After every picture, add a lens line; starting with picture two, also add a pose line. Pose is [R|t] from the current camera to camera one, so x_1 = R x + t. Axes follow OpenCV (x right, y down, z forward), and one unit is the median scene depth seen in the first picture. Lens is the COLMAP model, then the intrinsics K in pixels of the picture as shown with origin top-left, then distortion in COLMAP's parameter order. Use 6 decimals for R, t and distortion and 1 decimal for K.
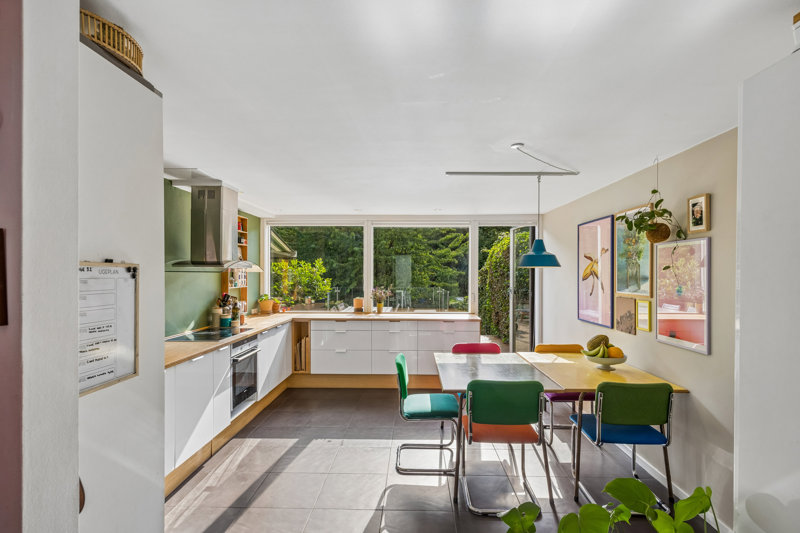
lens RADIAL K [[393.2, 0, 400.1], [0, 393.2, 272.2], [0, 0, 1]] dist [0.000390, 0.000053]
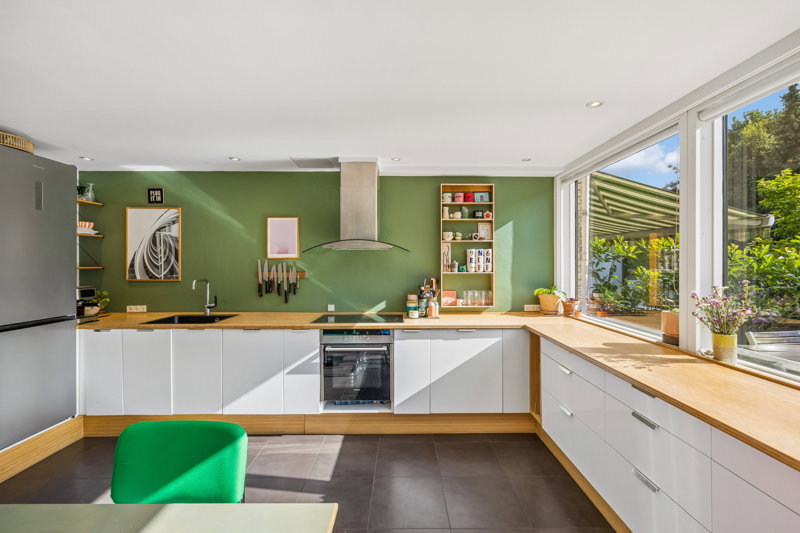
lens RADIAL K [[343.3, 0, 398.3], [0, 343.3, 263.7], [0, 0, 1]] dist [0.000578, 0.000170]
pose [[0.023230, -0.001230, -0.999729, 0.366707], [0.009615, 0.999953, -0.001006, 0.023820], [0.999684, -0.009589, 0.023240, 1.078989]]
